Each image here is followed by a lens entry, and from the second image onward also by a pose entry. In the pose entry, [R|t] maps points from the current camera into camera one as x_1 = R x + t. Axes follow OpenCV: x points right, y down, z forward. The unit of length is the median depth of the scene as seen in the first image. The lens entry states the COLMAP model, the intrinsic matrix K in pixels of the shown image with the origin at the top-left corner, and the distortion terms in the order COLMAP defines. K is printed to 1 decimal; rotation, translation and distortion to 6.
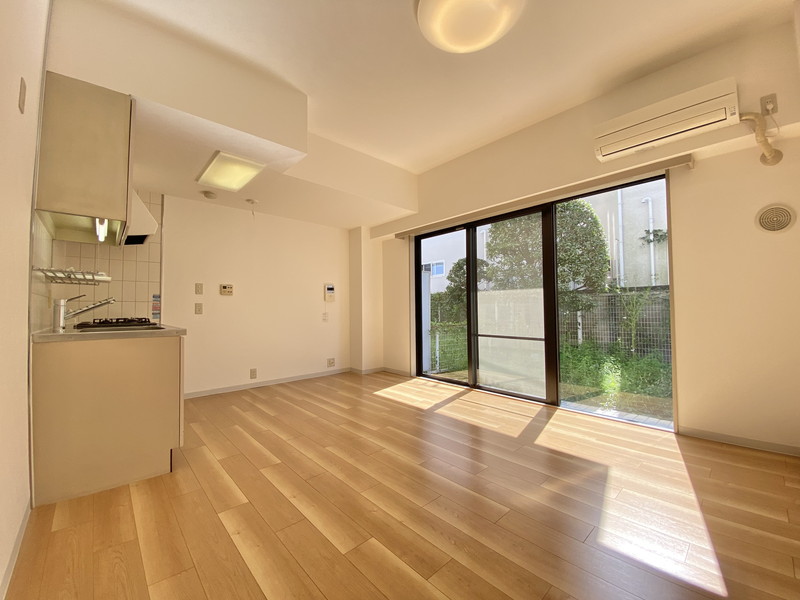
lens RADIAL K [[327.8, 0, 400.0], [0, 327.8, 300.0], [0, 0, 1]] dist [0.002386, 0.000236]
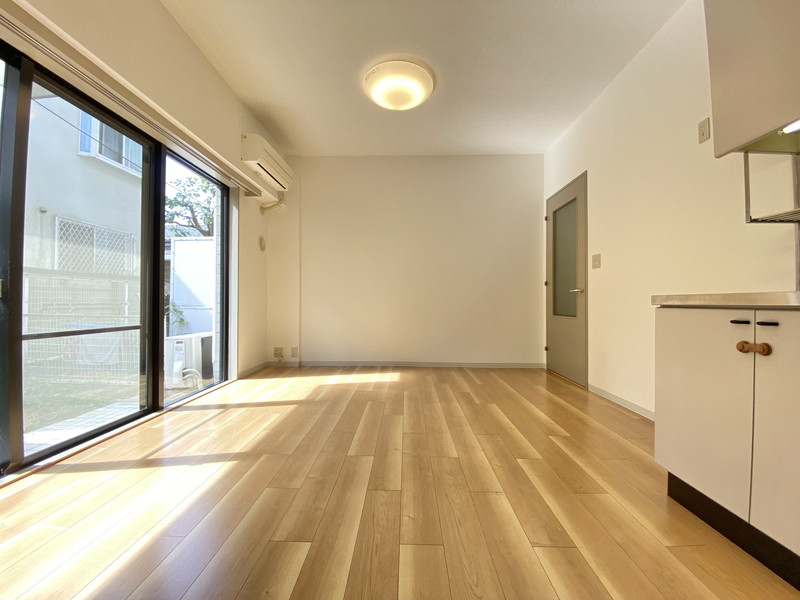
lens RADIAL K [[327.8, 0, 399.4], [0, 327.8, 298.6], [0, 0, 1]] dist [0.002386, 0.000236]
pose [[-0.722409, 0.012026, 0.691361, -0.560592], [-0.014045, 0.999387, -0.032059, 0.093893], [-0.691323, -0.032870, -0.721797, 1.404237]]
